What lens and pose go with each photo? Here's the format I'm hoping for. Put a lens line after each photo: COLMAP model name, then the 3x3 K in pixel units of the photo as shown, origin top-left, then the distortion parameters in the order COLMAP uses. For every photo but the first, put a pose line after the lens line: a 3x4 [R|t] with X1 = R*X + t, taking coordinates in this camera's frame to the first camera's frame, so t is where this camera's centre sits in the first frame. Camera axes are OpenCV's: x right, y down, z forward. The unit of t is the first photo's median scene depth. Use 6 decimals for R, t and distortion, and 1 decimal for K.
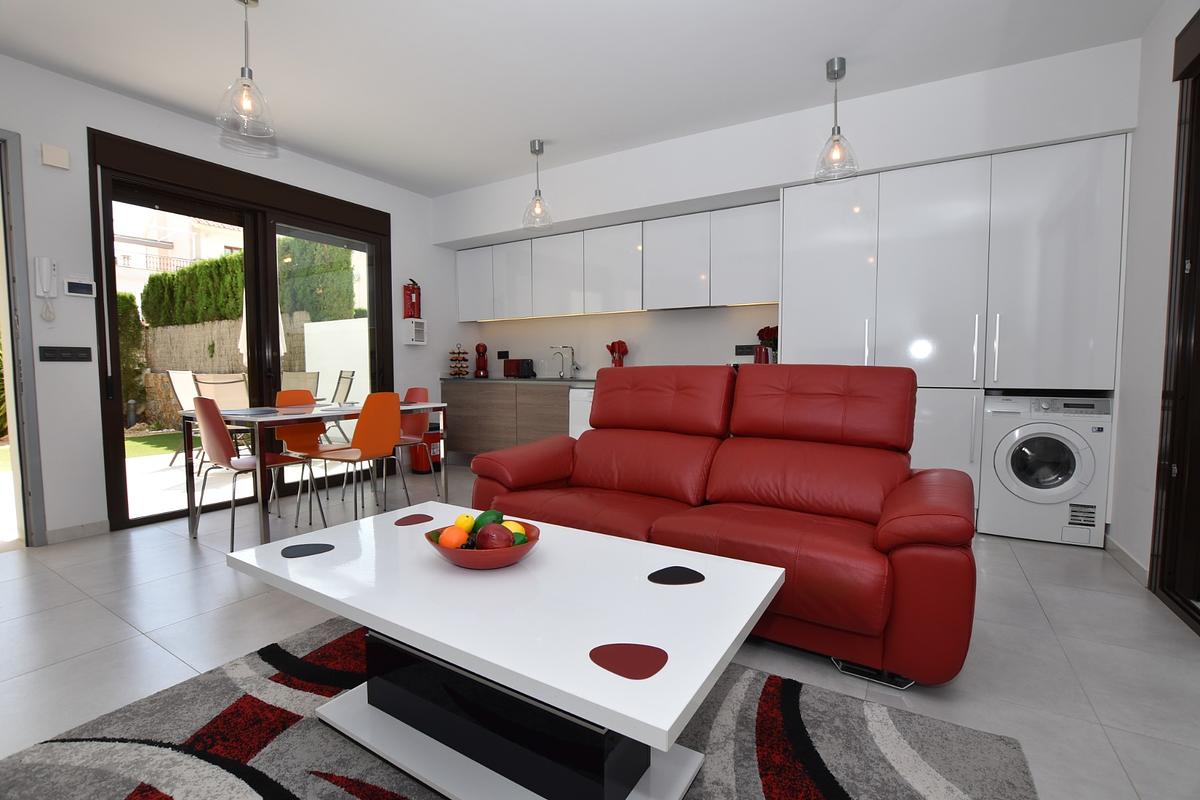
lens RADIAL K [[522.0, 0, 602.6], [0, 522.0, 398.7], [0, 0, 1]] dist [-0.034660, 0.000479]
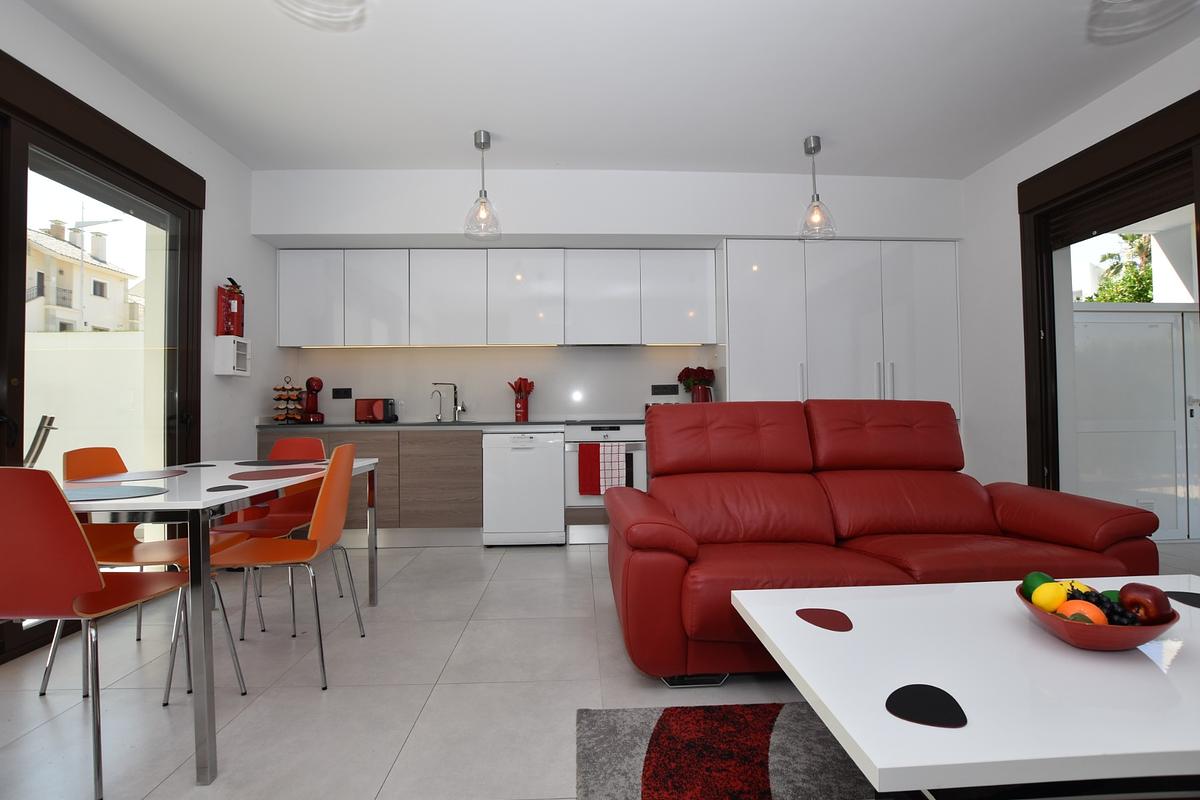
lens RADIAL K [[527.6, 0, 601.0], [0, 527.6, 404.1], [0, 0, 1]] dist [-0.036630, 0.006690]
pose [[0.834780, -0.000569, 0.550583, -0.358742], [0.041708, 0.997192, -0.062205, -0.006366], [-0.549001, 0.074891, 0.832460, 0.199679]]
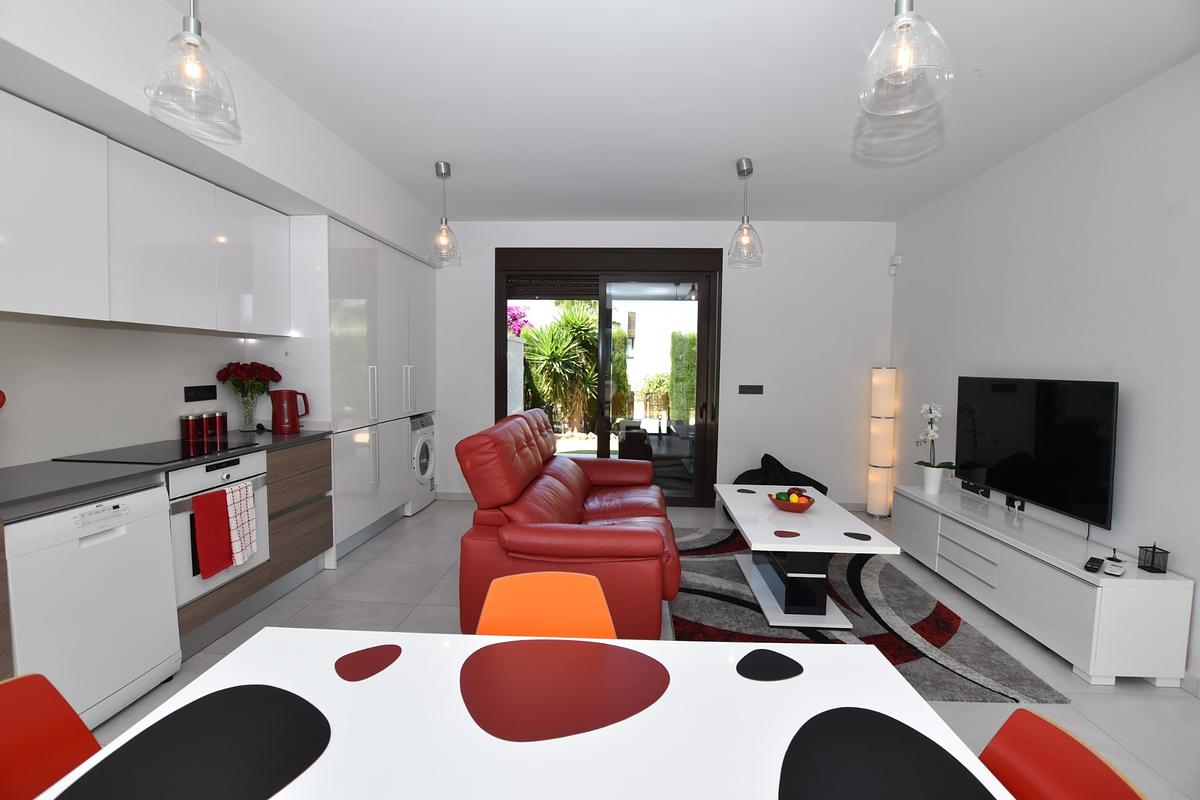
lens RADIAL K [[527.6, 0, 601.0], [0, 527.6, 404.1], [0, 0, 1]] dist [-0.036630, 0.006690]
pose [[-0.462530, -0.069871, 0.883846, -0.530732], [0.035816, 0.994604, 0.097369, -0.116934], [-0.885880, 0.076693, -0.457531, 0.779959]]
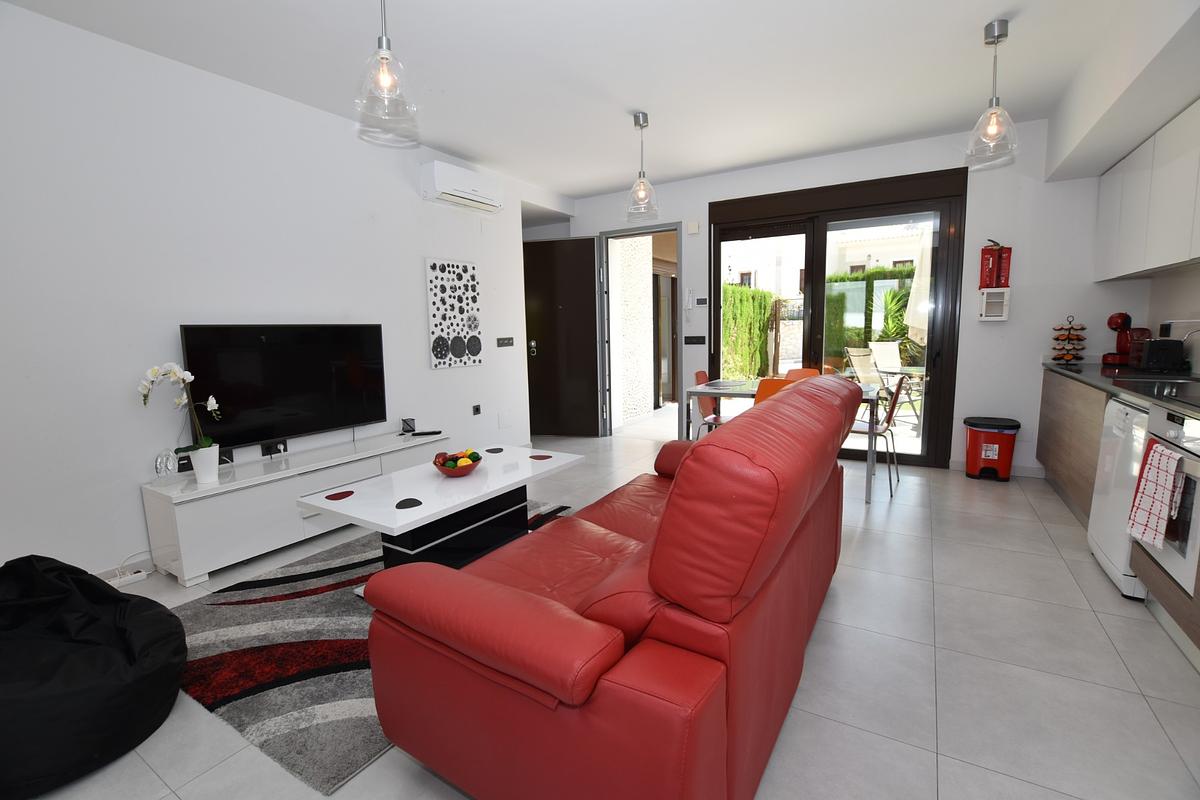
lens RADIAL K [[522.0, 0, 602.6], [0, 522.0, 398.7], [0, 0, 1]] dist [-0.034660, 0.000479]
pose [[-0.005526, 0.131856, -0.991254, 0.485272], [-0.034010, 0.990670, 0.131968, -0.073126], [0.999406, 0.034441, -0.000990, 0.429782]]
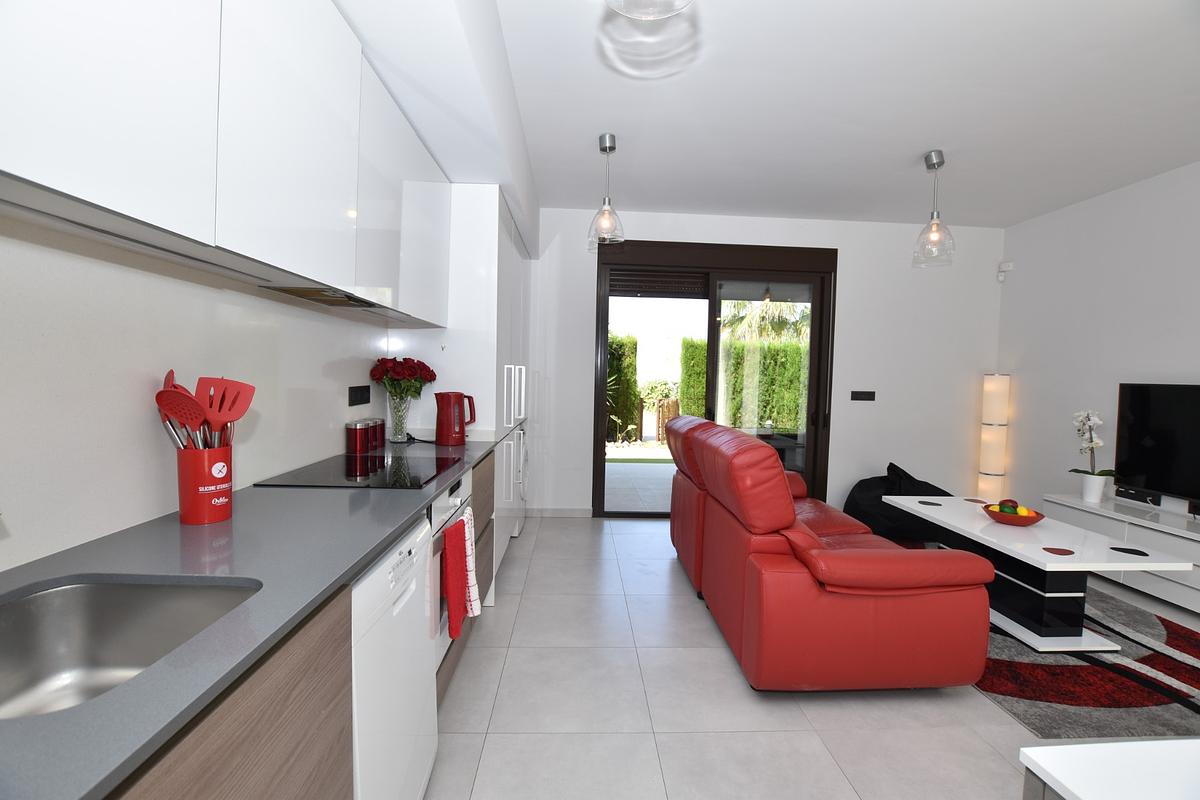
lens RADIAL K [[527.6, 0, 601.0], [0, 527.6, 404.1], [0, 0, 1]] dist [-0.036630, 0.006690]
pose [[-0.550563, -0.059949, 0.832638, -0.298293], [0.023352, 0.995922, 0.087146, -0.116528], [-0.834467, 0.067423, -0.546918, 1.006660]]
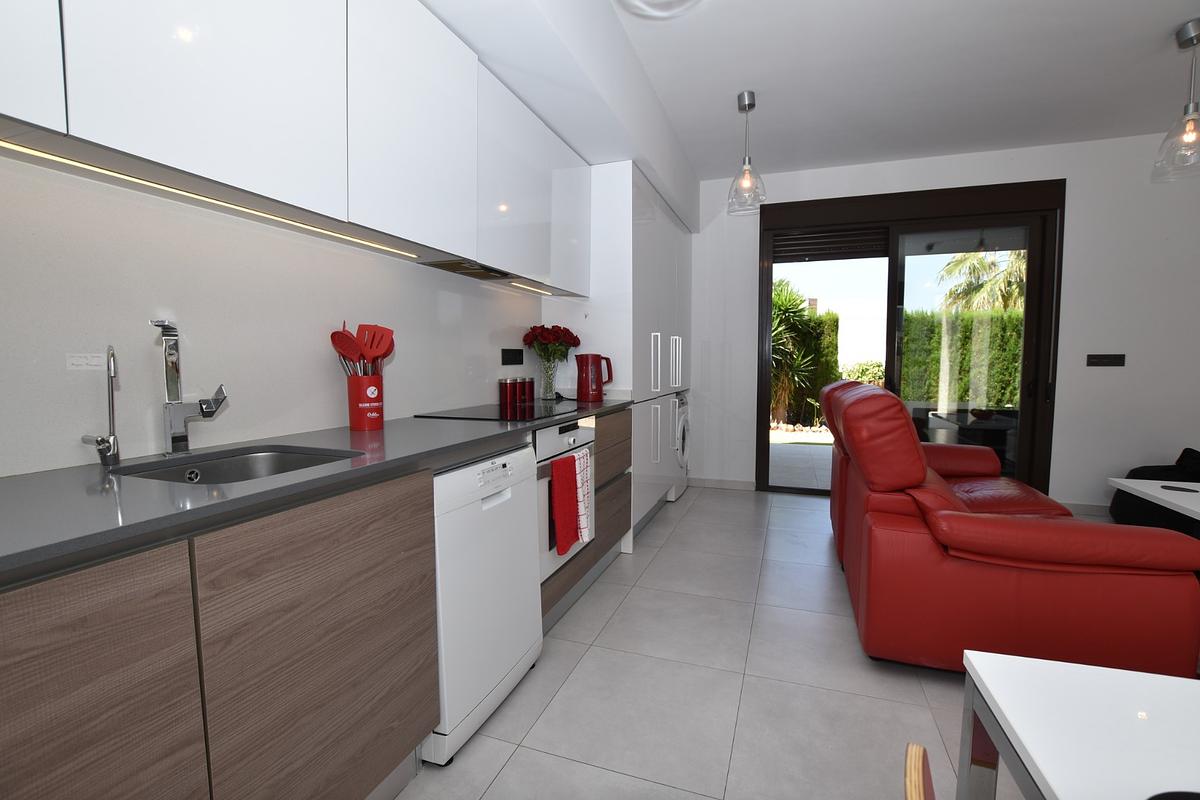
lens RADIAL K [[527.6, 0, 601.0], [0, 527.6, 404.1], [0, 0, 1]] dist [-0.036630, 0.006690]
pose [[-0.189924, -0.076950, 0.978779, -0.361767], [0.057653, 0.994329, 0.089360, -0.080233], [-0.980105, 0.073401, -0.184411, 0.939221]]
